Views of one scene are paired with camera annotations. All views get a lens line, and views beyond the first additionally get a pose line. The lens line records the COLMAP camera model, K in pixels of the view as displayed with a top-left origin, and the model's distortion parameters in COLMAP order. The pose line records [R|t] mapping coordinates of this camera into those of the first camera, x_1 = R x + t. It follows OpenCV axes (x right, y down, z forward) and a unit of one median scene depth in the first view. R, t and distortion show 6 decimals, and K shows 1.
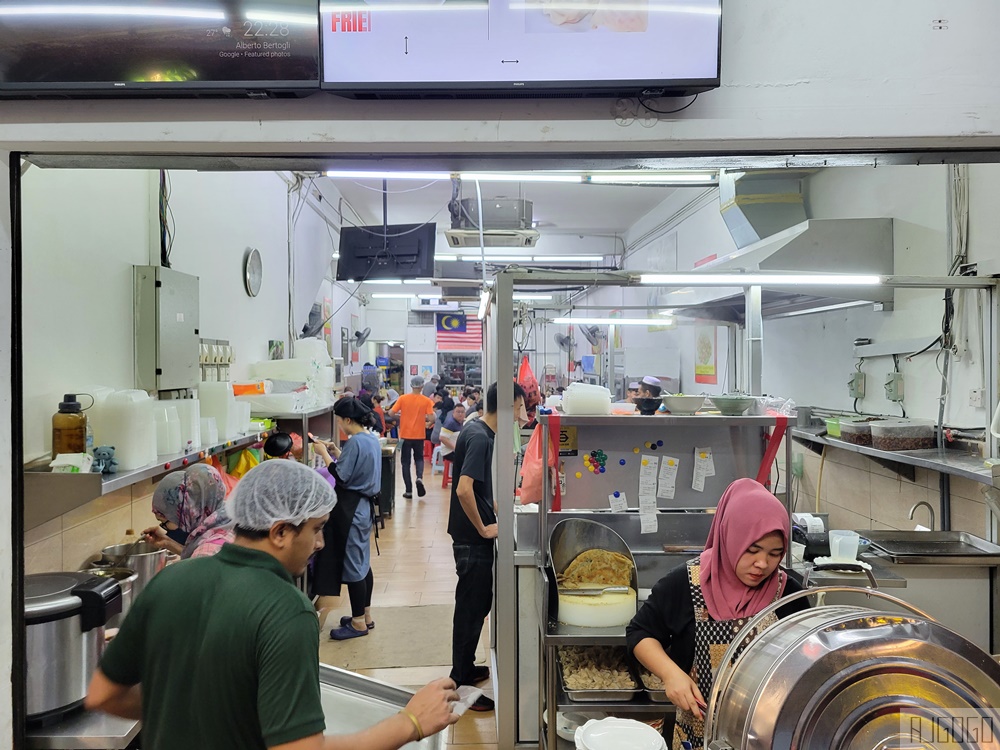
lens RADIAL K [[752.5, 0, 497.0], [0, 752.5, 371.4], [0, 0, 1]] dist [0.025668, -0.005335]
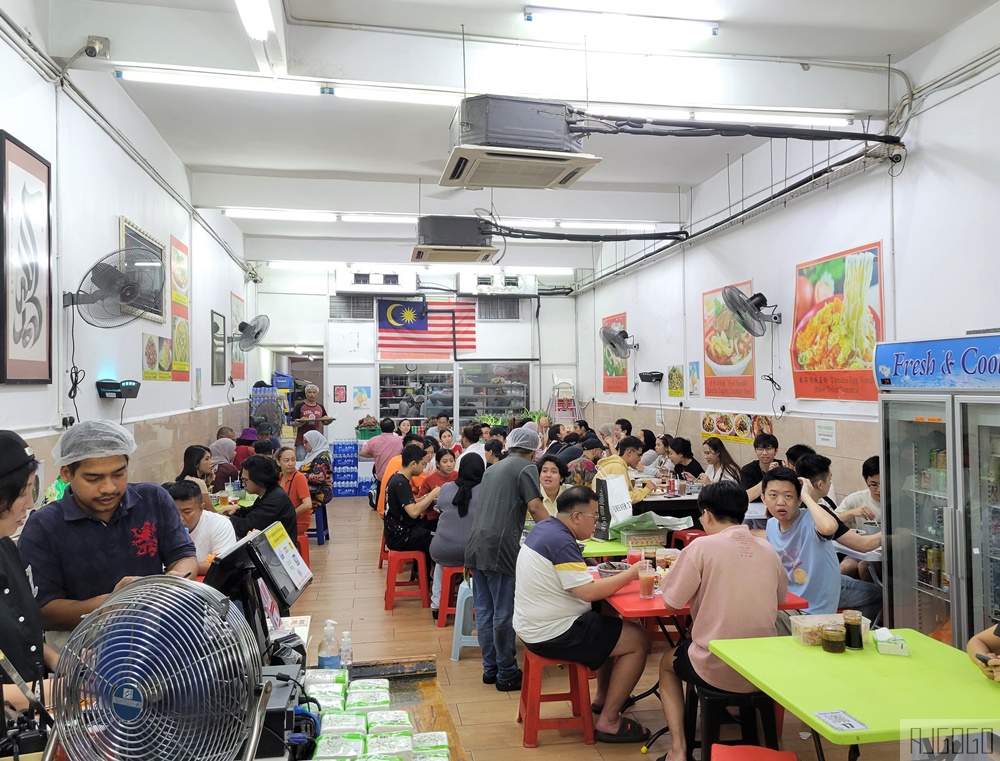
lens RADIAL K [[727.3, 0, 500.8], [0, 727.3, 380.3], [0, 0, 1]] dist [0.006660, 0.000500]
pose [[0.986027, -0.006241, 0.166470, -0.081080], [0.010211, 0.999683, -0.023006, 0.002395], [-0.166274, 0.024384, 0.985778, 0.409793]]
